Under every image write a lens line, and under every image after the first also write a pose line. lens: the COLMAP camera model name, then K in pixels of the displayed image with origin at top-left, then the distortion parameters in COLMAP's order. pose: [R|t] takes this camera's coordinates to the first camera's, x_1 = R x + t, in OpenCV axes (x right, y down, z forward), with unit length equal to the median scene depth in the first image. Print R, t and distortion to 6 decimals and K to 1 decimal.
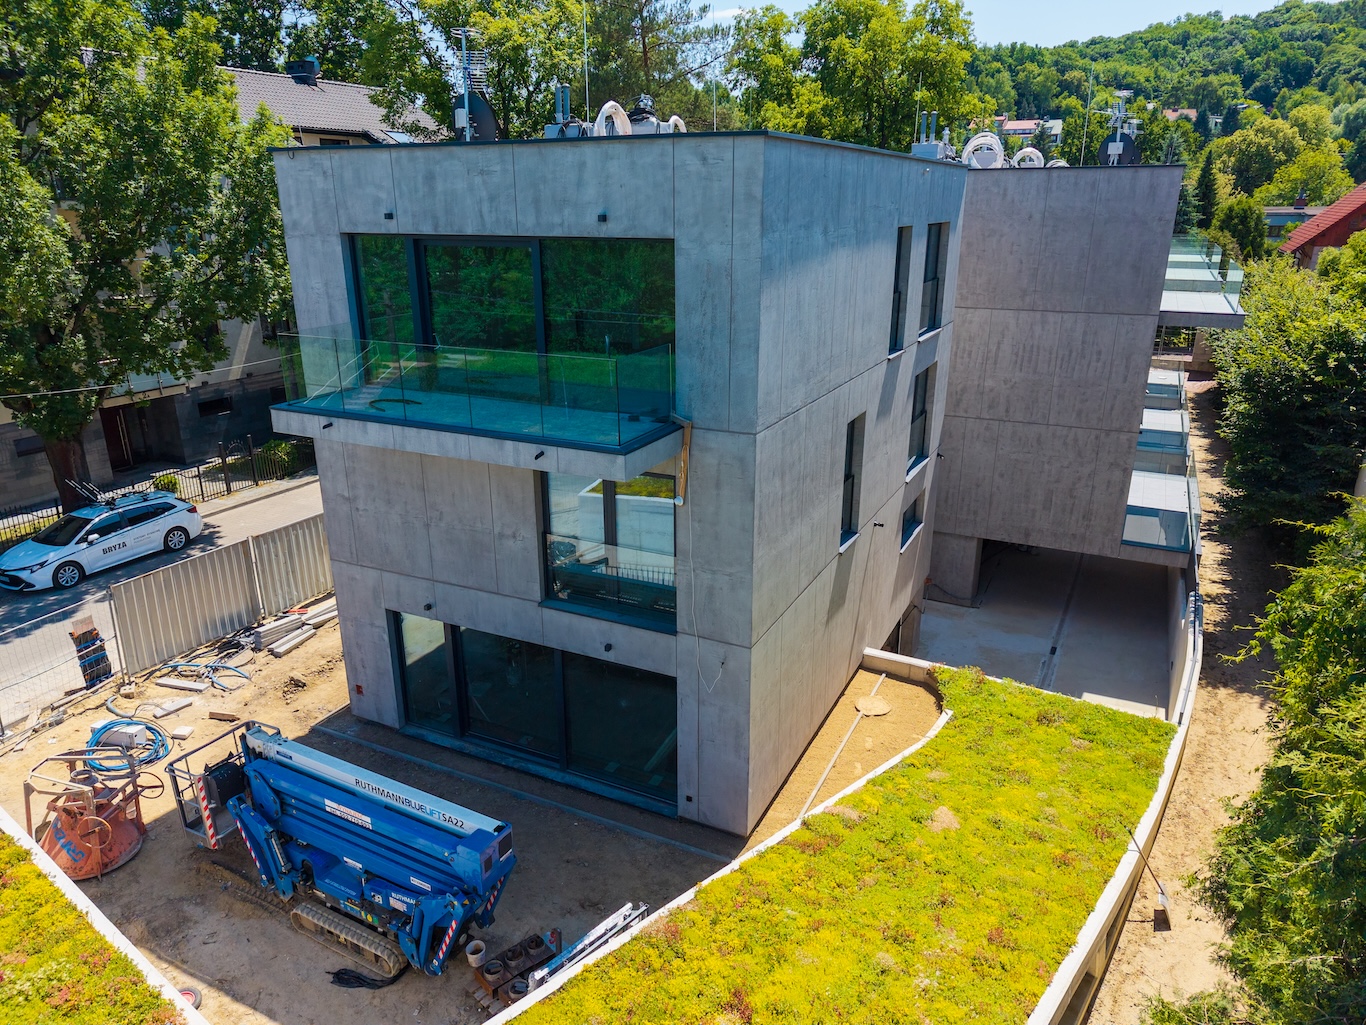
lens RADIAL K [[910.1, 0, 681.6], [0, 910.1, 520.3], [0, 0, 1]] dist [0.018146, -0.006639]
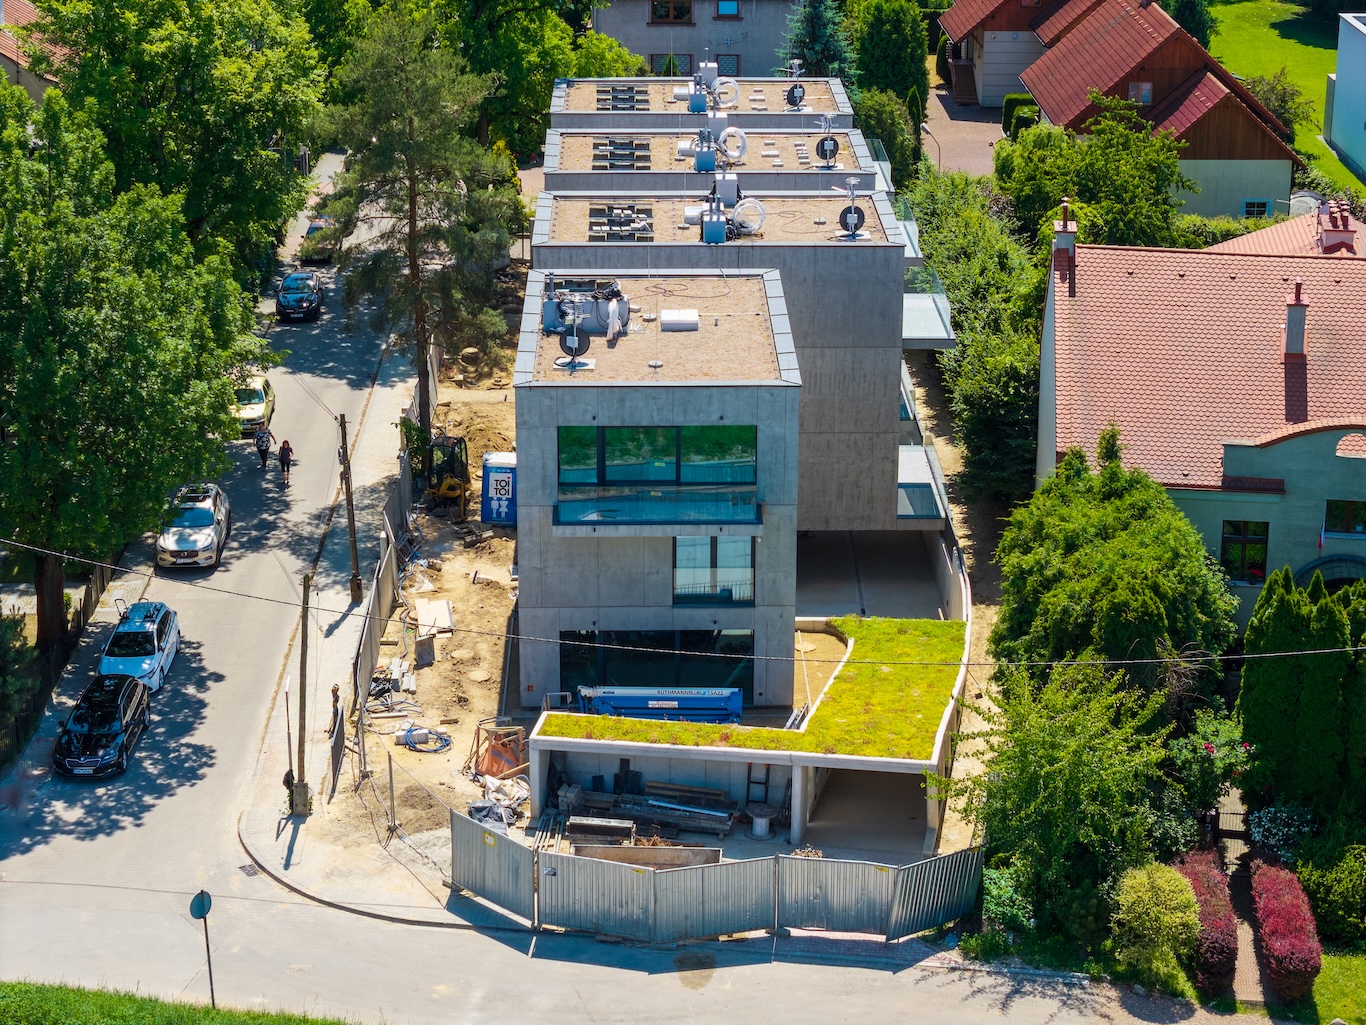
lens RADIAL K [[2747.3, 0, 704.3], [0, 2747.3, 511.1], [0, 0, 1]] dist [-0.245277, 1.427105]
pose [[0.882349, -0.149298, 0.446285, -2.358272], [0.145264, 0.988438, 0.043465, -0.307126], [-0.447614, 0.026477, 0.893835, -3.703597]]
